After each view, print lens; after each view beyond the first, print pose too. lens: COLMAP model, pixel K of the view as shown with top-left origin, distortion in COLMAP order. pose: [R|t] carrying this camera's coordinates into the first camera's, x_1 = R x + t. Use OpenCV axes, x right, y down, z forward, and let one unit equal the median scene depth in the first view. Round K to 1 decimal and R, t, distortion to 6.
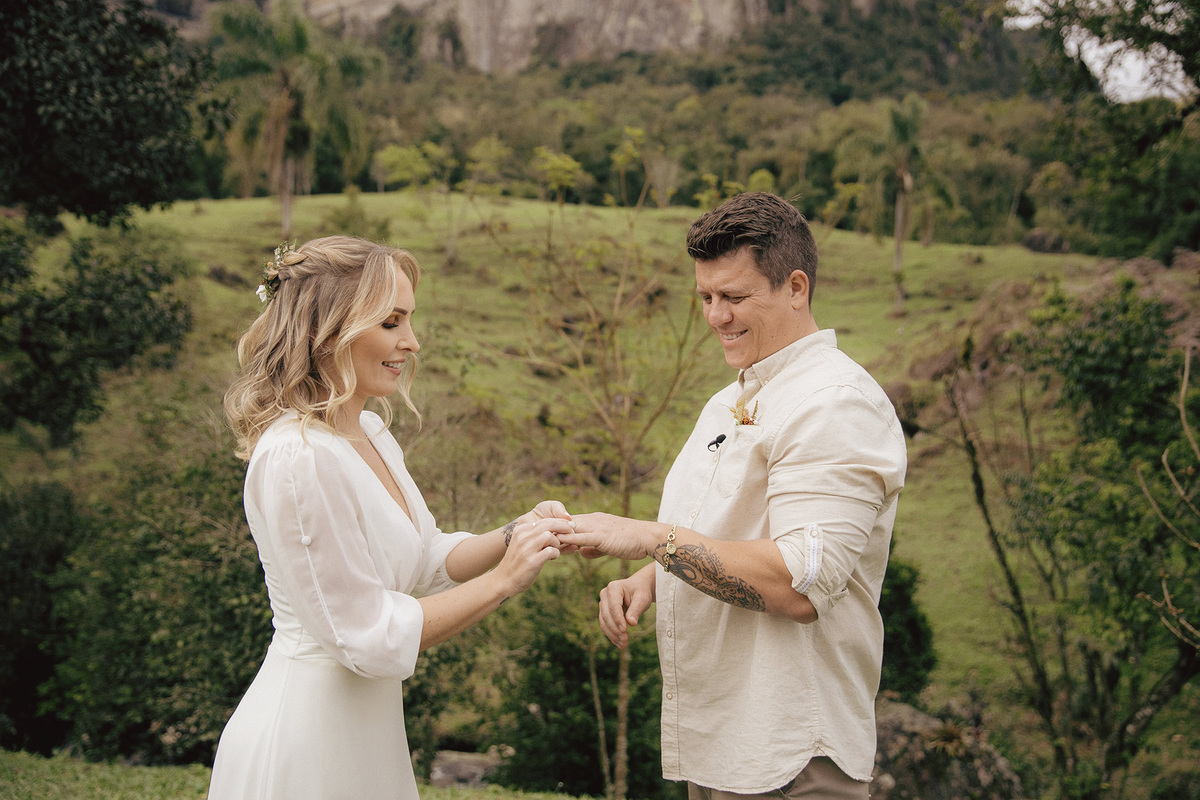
lens RADIAL K [[1131.7, 0, 589.1], [0, 1131.7, 369.2], [0, 0, 1]] dist [-0.008193, 0.000000]
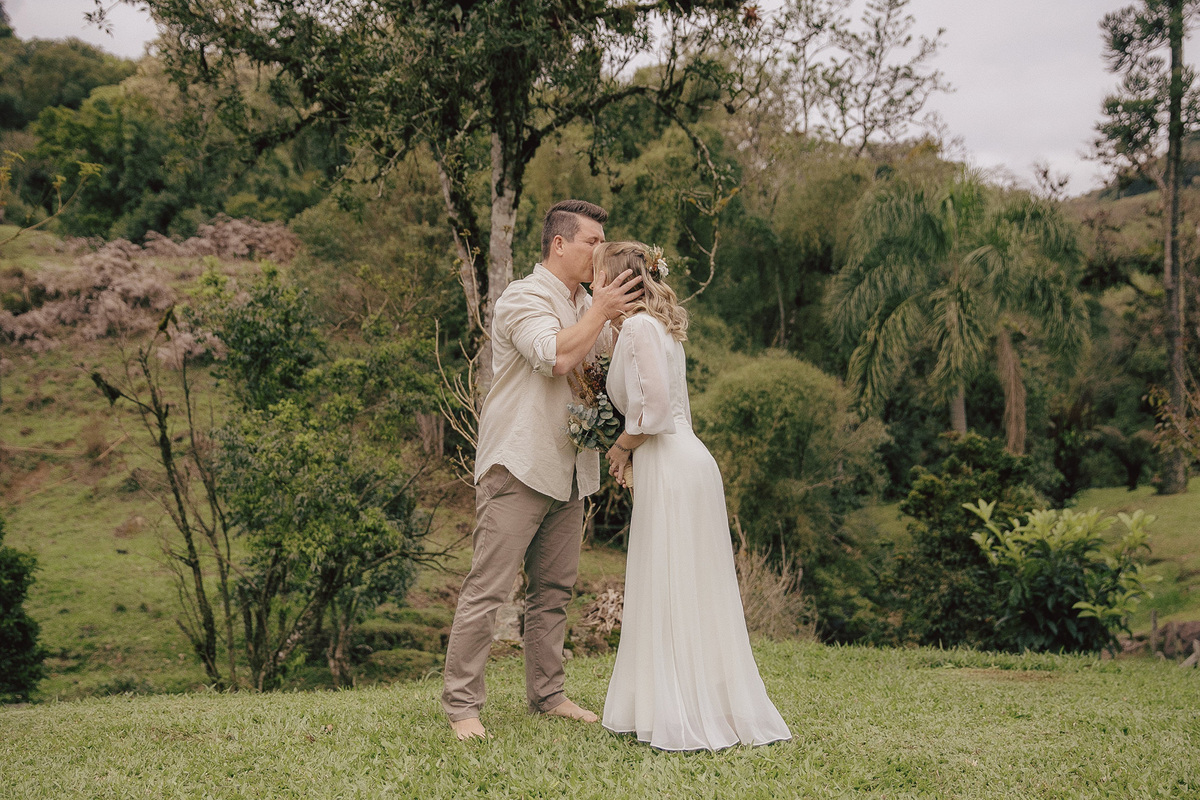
lens RADIAL K [[1399.3, 0, 617.8], [0, 1399.3, 382.0], [0, 0, 1]] dist [0.070610, 0.000000]
pose [[0.670473, 0.011231, 0.741849, -0.246711], [-0.019044, 0.999816, 0.002075, 0.017290], [-0.741689, -0.015519, 0.670564, -0.154912]]
